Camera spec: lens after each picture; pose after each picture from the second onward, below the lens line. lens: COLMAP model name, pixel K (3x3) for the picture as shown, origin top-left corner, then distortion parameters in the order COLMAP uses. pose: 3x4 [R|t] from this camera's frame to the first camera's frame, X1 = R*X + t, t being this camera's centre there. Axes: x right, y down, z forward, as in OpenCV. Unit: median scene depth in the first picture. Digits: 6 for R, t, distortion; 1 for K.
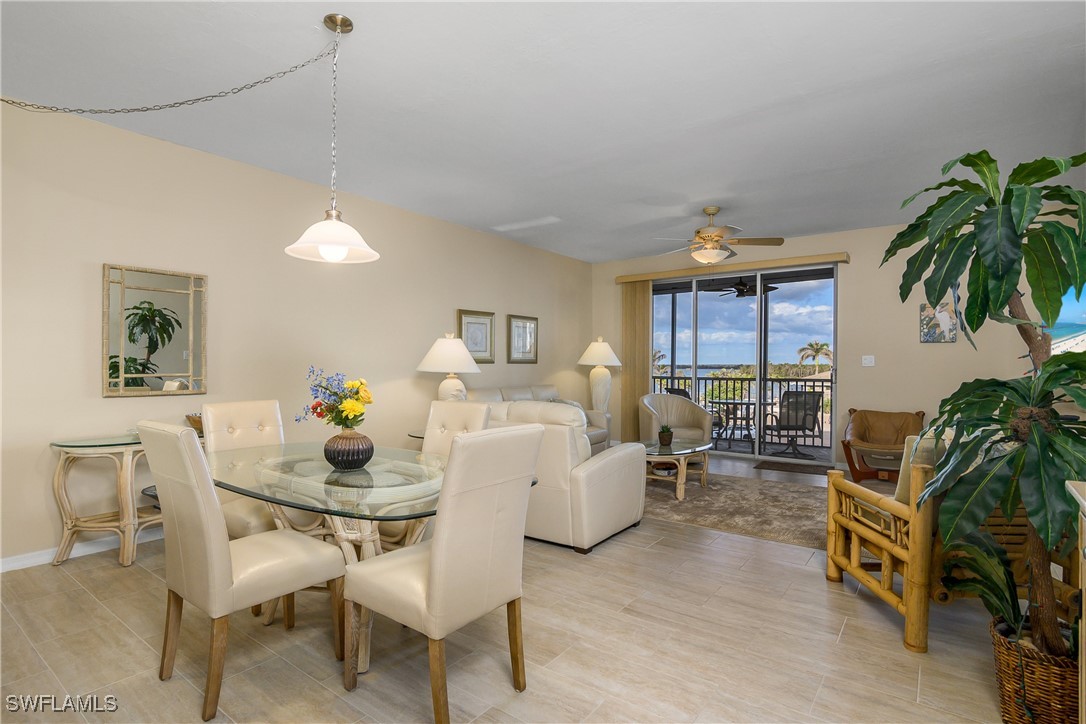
lens RADIAL K [[545.2, 0, 543.0], [0, 545.2, 362.0], [0, 0, 1]] dist [-0.015760, -0.000266]
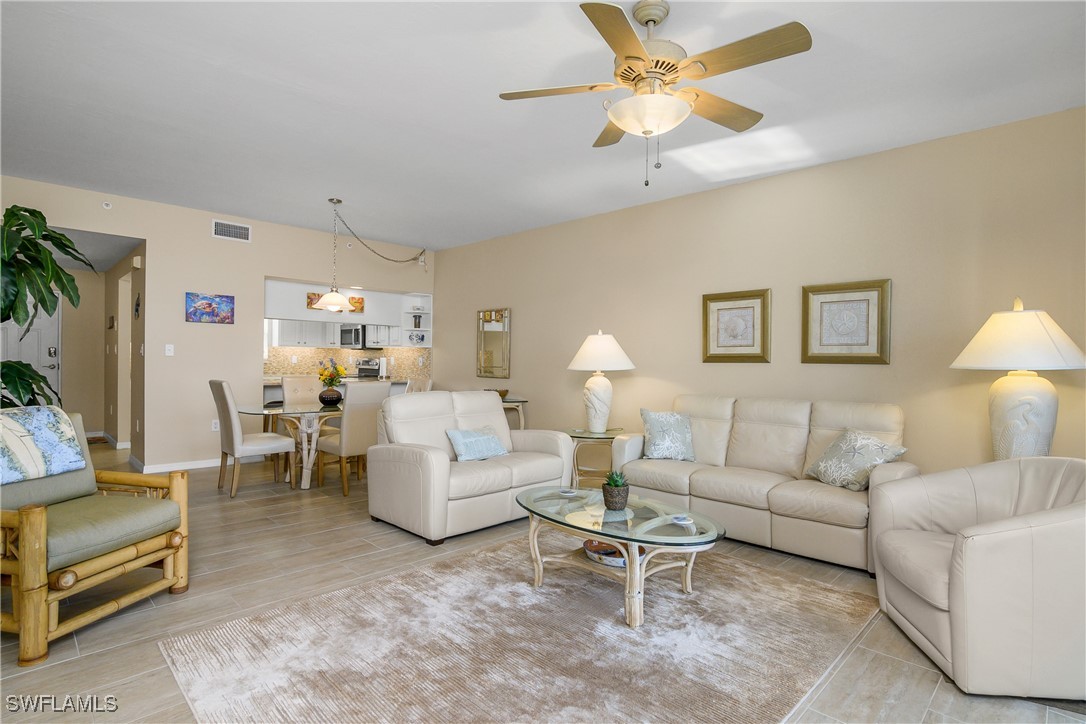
lens RADIAL K [[545.2, 0, 543.0], [0, 545.2, 362.0], [0, 0, 1]] dist [-0.015760, -0.000266]
pose [[-0.132241, -0.003977, -0.991210, 0.581882], [-0.013215, 0.999910, -0.002248, 0.006409], [0.991129, 0.012802, -0.132282, 0.753147]]
